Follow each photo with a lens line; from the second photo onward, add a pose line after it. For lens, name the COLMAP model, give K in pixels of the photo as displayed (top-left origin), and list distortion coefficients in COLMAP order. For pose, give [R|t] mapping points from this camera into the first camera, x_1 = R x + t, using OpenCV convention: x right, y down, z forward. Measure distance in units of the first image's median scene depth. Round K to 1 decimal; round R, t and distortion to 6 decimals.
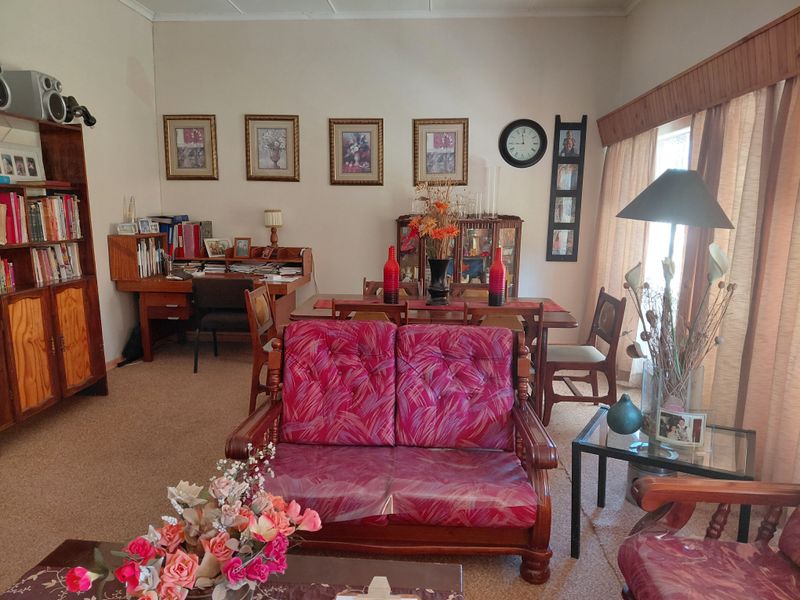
lens RADIAL K [[582.5, 0, 400.0], [0, 582.5, 300.0], [0, 0, 1]] dist [0.092263, -0.170063]
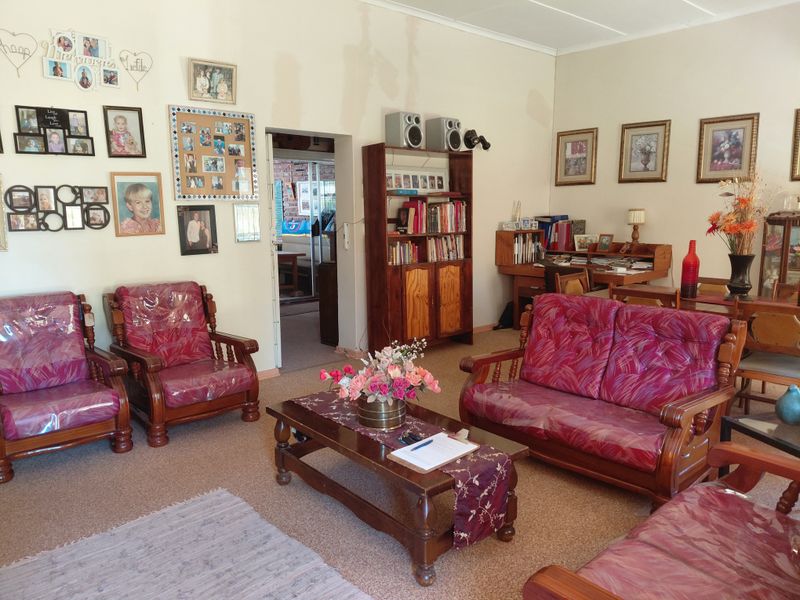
lens RADIAL K [[582.5, 0, 400.0], [0, 582.5, 300.0], [0, 0, 1]] dist [0.092263, -0.170063]
pose [[0.712039, 0.093967, -0.695824, 0.351309], [-0.097050, 0.994663, 0.035011, 0.026088], [0.695400, 0.042601, 0.717359, -0.117591]]
